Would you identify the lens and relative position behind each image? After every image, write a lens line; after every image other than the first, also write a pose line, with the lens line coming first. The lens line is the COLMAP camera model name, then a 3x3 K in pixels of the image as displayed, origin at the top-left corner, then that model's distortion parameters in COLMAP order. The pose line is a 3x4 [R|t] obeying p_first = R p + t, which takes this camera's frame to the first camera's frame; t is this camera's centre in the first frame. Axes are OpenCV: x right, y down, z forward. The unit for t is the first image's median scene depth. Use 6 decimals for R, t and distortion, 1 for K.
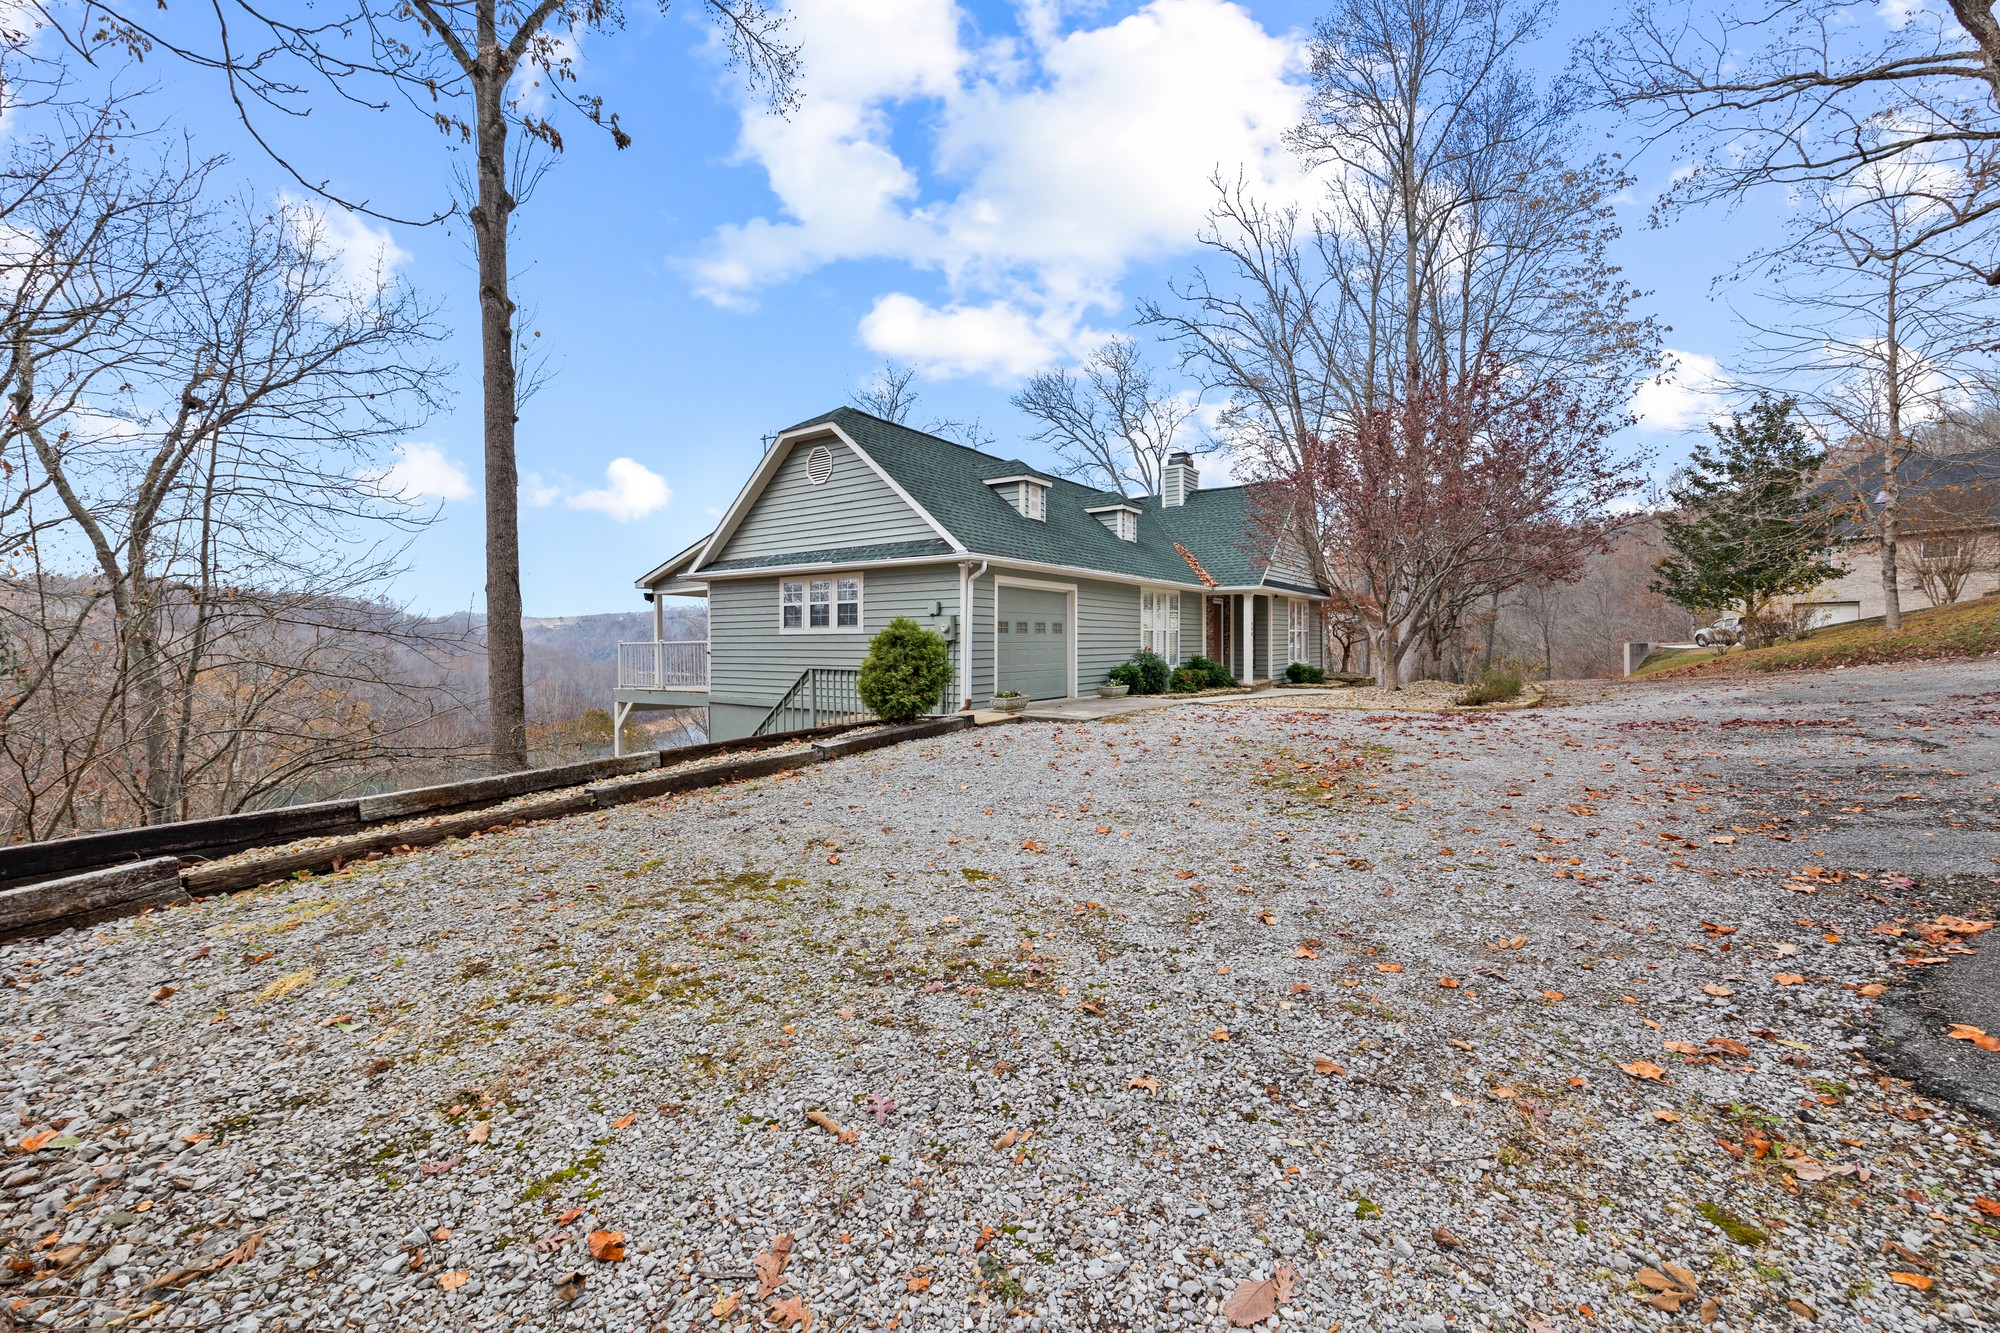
lens RADIAL K [[811.3, 0, 1000.2], [0, 811.3, 653.3], [0, 0, 1]] dist [0.009199, 0.000257]
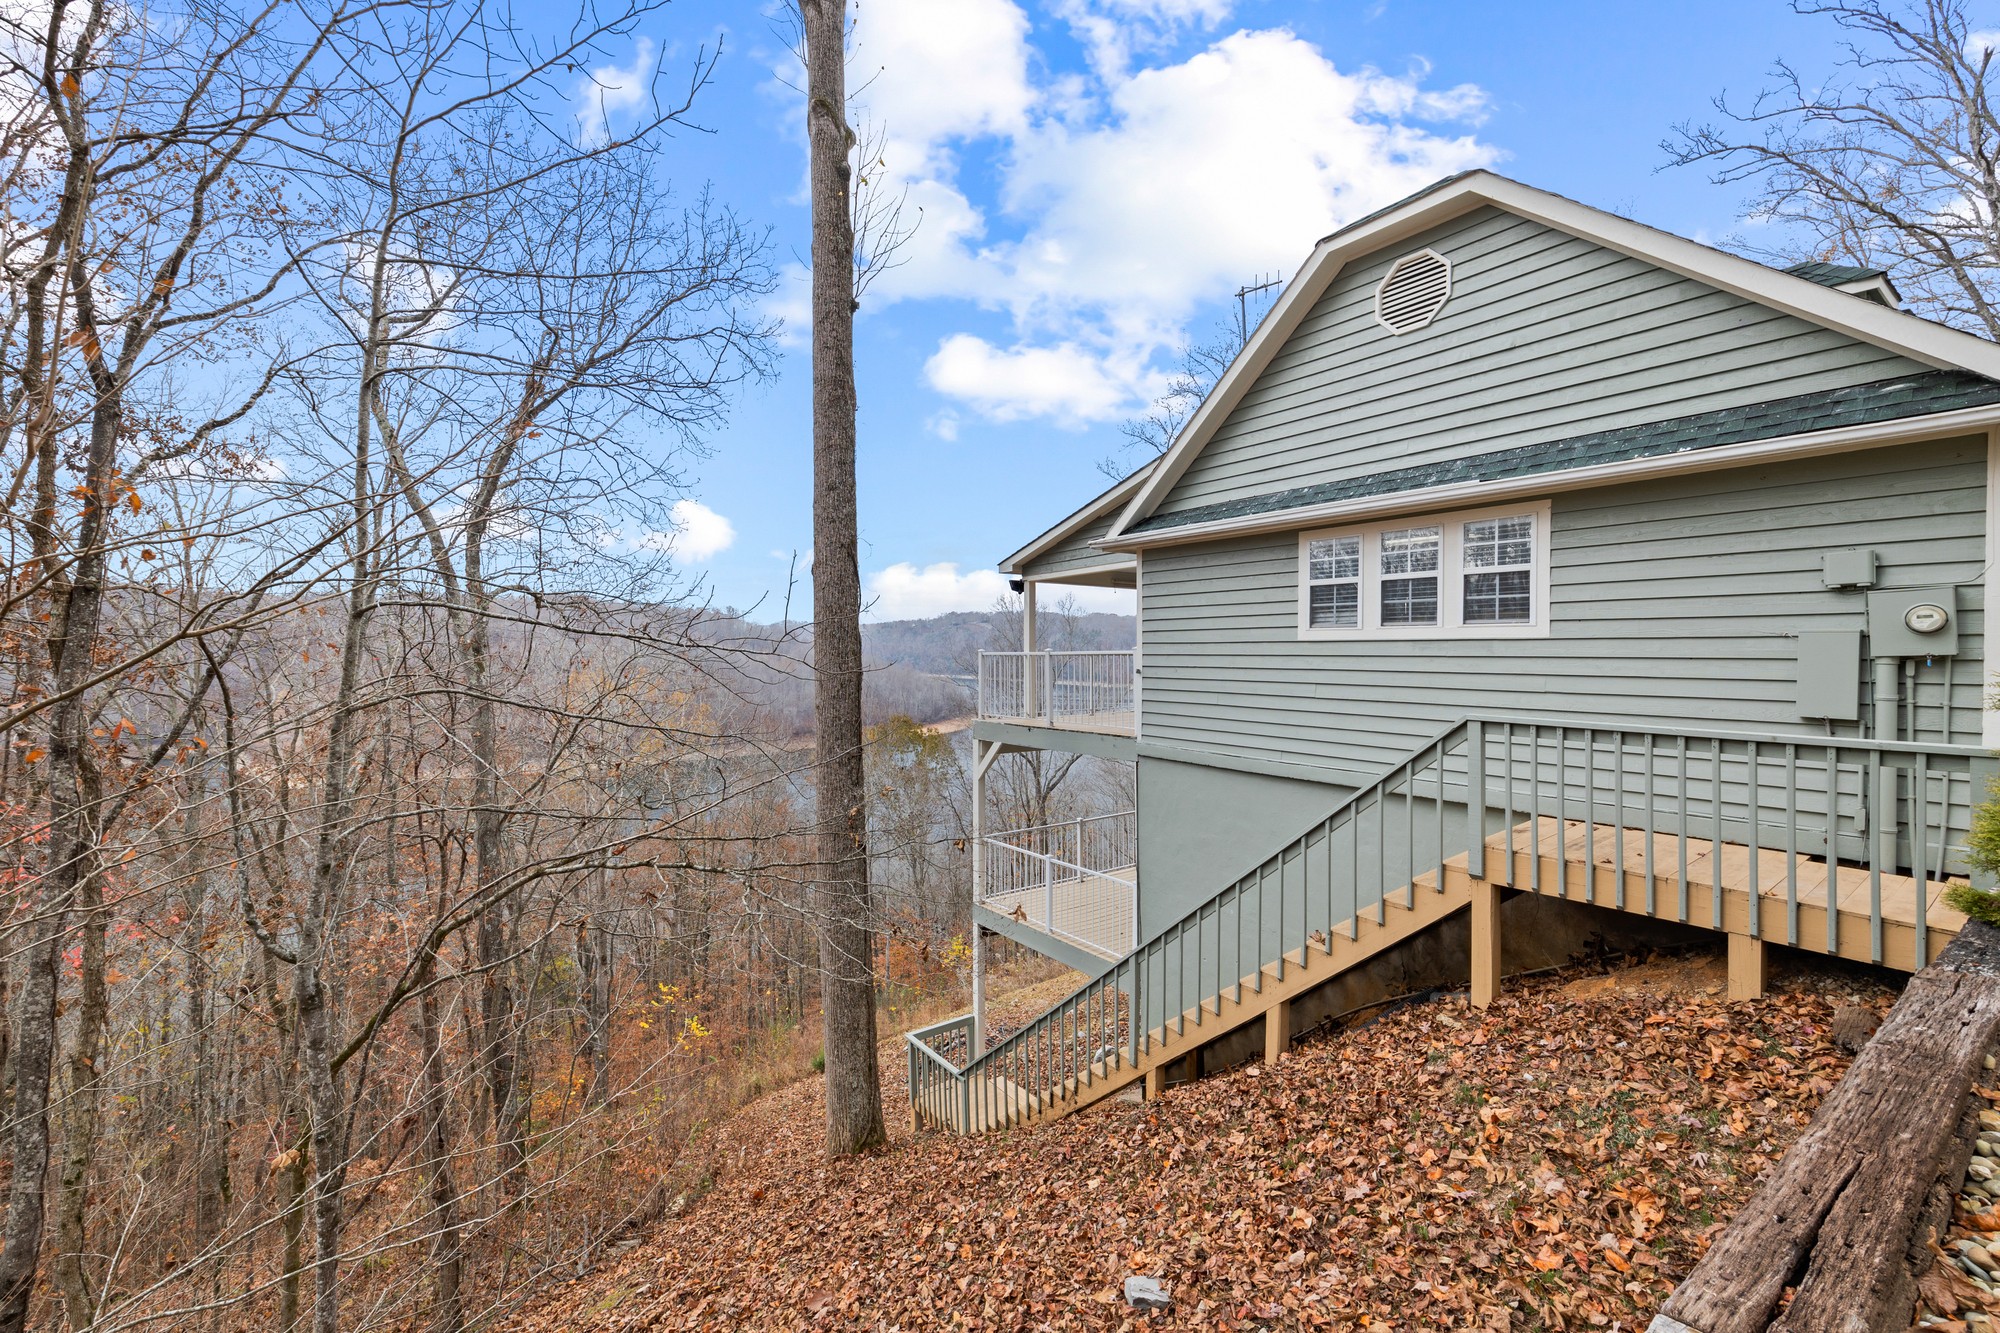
lens RADIAL K [[811.3, 0, 1001.9], [0, 811.3, 655.5], [0, 0, 1]] dist [0.009199, 0.000257]
pose [[0.947007, 0.004630, -0.321178, -0.268582], [-0.006511, 0.999967, -0.004784, -0.008964], [0.321146, 0.006621, 0.947007, 0.417661]]
